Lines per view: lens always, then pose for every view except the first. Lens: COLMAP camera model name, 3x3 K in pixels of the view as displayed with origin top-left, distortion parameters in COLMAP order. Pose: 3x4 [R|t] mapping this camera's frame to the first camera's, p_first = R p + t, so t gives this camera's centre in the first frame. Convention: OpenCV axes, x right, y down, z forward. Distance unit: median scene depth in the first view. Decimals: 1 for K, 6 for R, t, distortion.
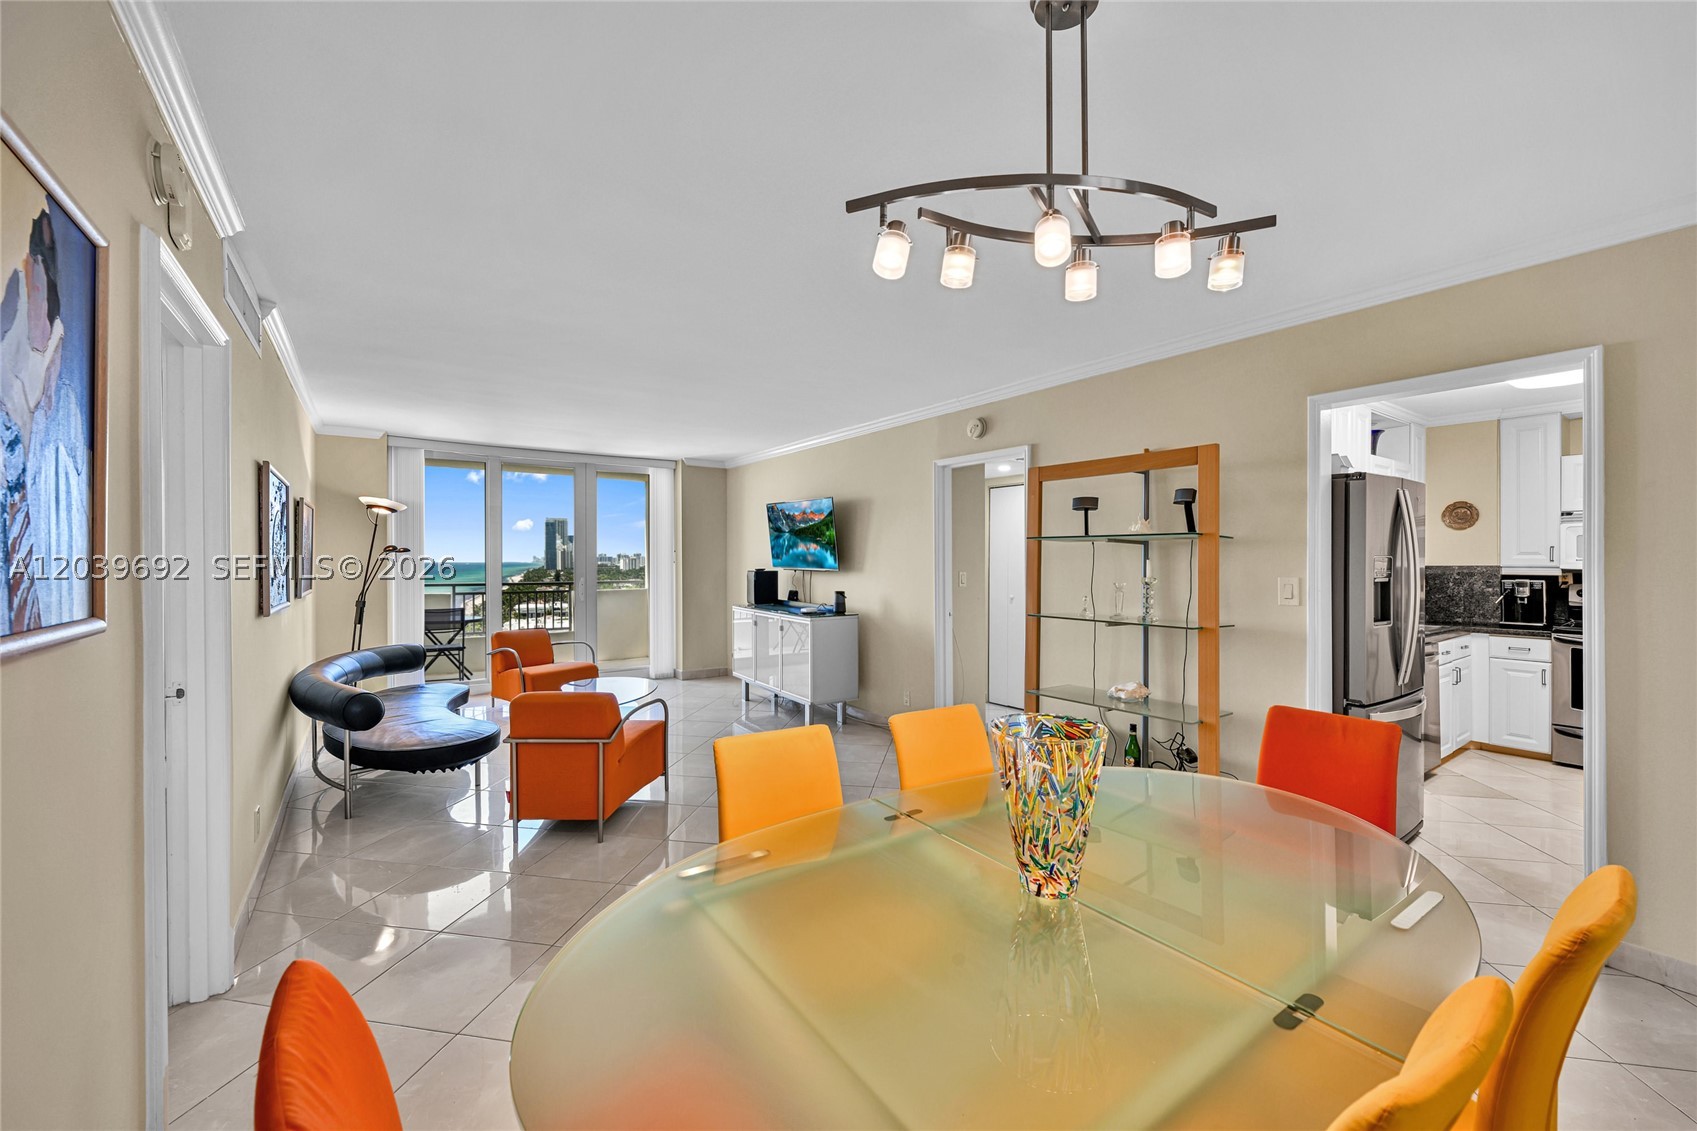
lens RADIAL K [[671.3, 0, 839.3], [0, 671.3, 556.7], [0, 0, 1]] dist [0.000441, -0.000424]
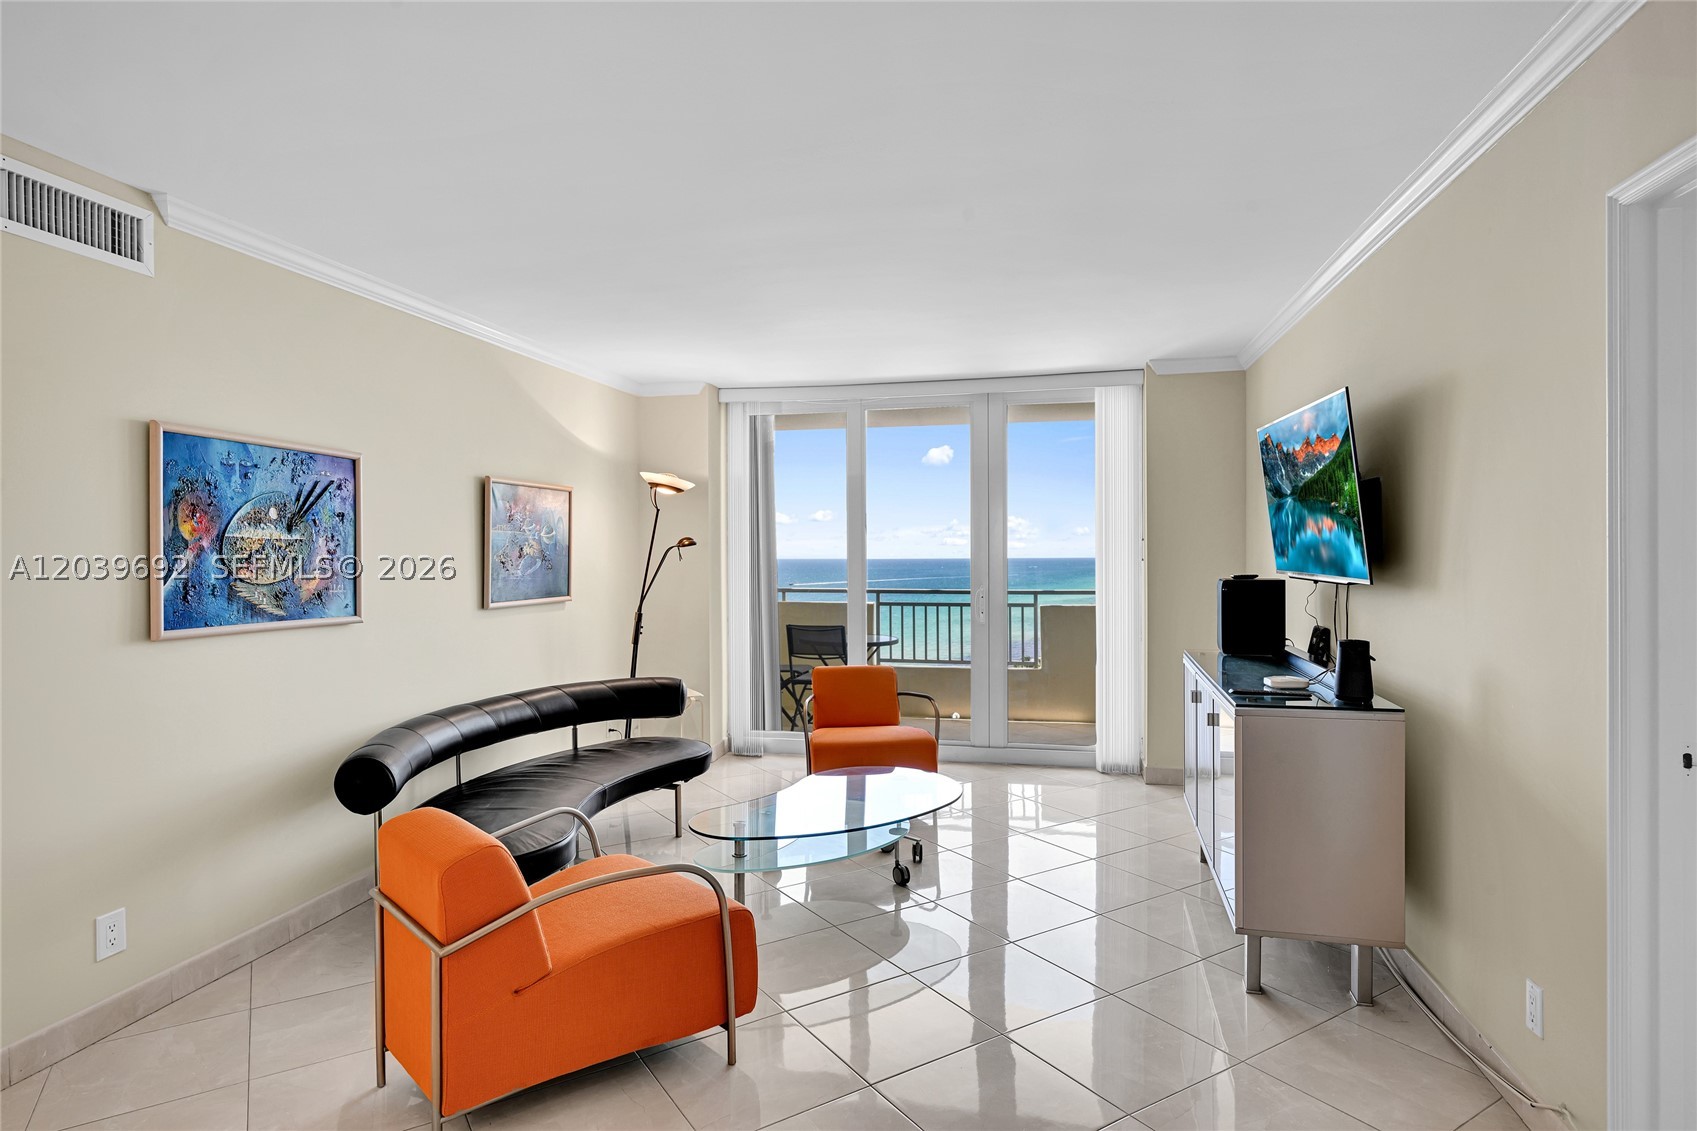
lens RADIAL K [[920.1, 0, 837.5], [0, 920.1, 558.2], [0, 0, 1]] dist [-0.009200, 0.005488]
pose [[0.677351, 0.001026, -0.735659, 0.168792], [0.005646, 0.999962, 0.006593, -0.000221], [0.735638, -0.008619, 0.677320, 0.425630]]
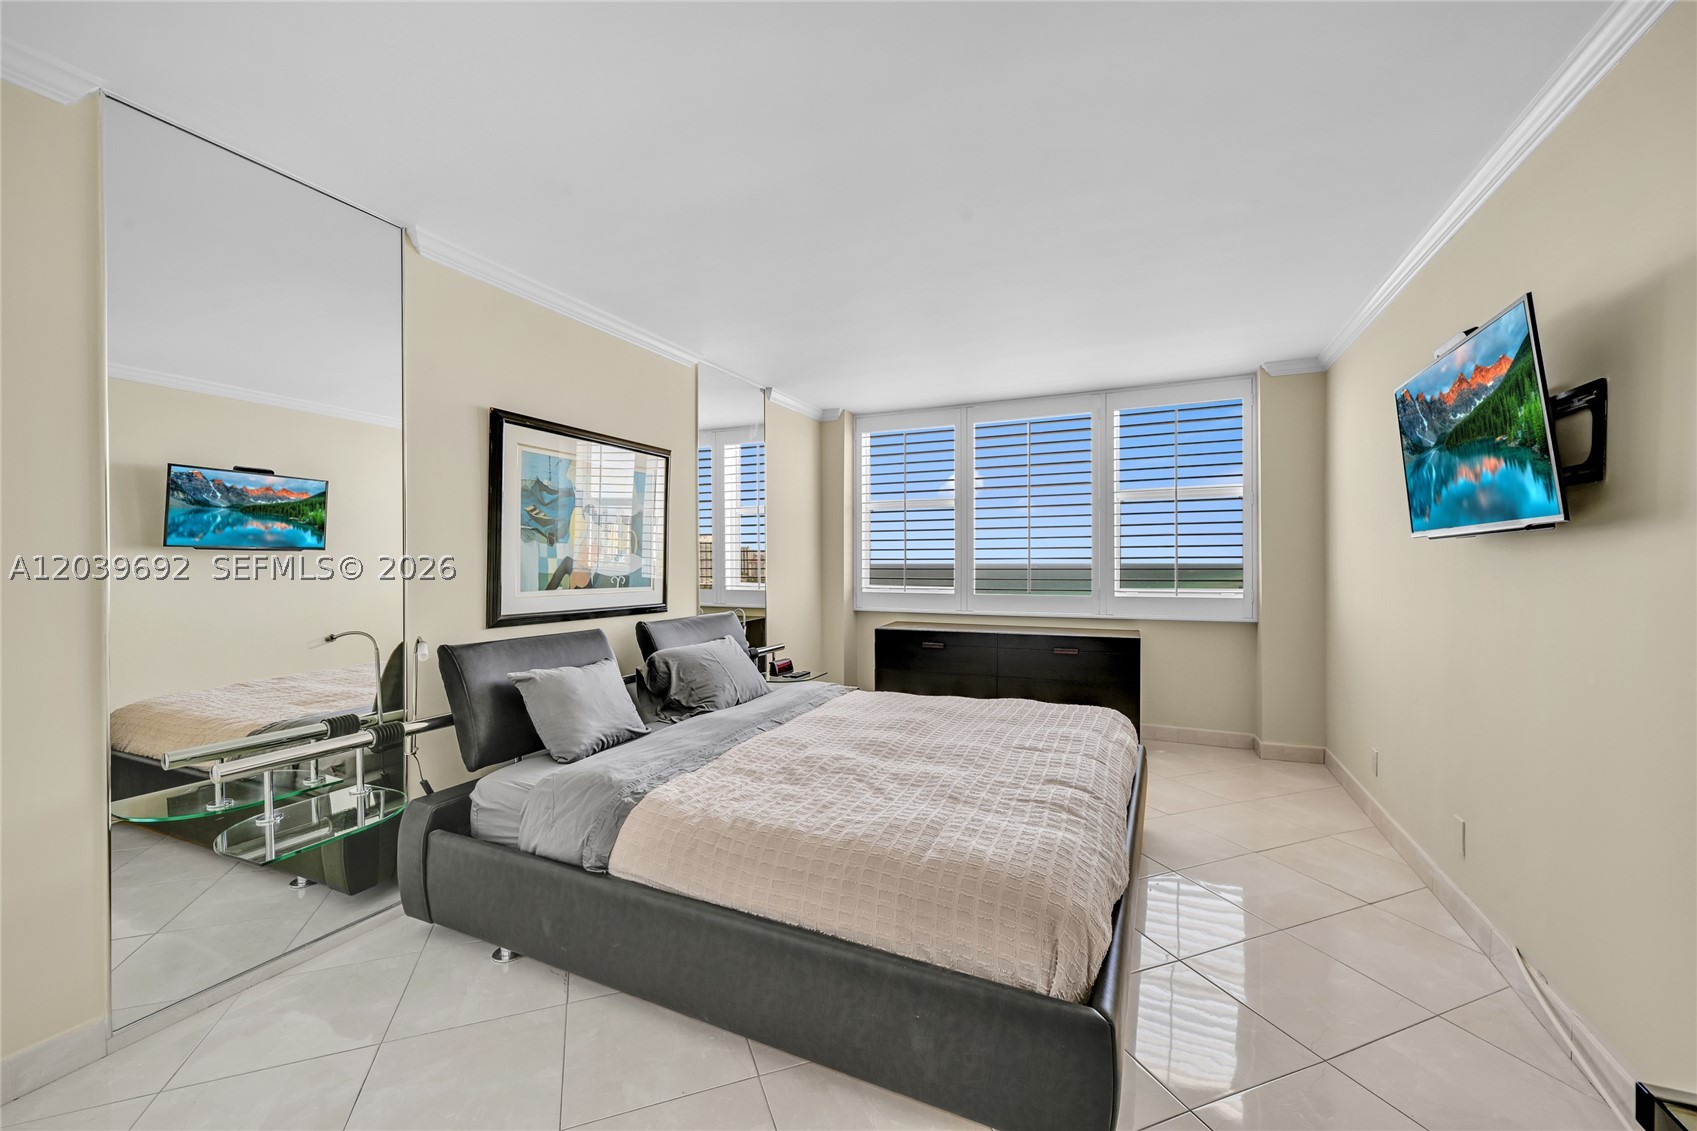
lens RADIAL K [[675.5, 0, 840.4], [0, 675.5, 565.7], [0, 0, 1]] dist [-0.016759, 0.002656]
pose [[0.492546, -0.001665, -0.870285, 0.102416], [-0.019043, 0.999738, -0.012690, 0.050940], [0.870078, 0.022823, 0.492386, 0.535925]]
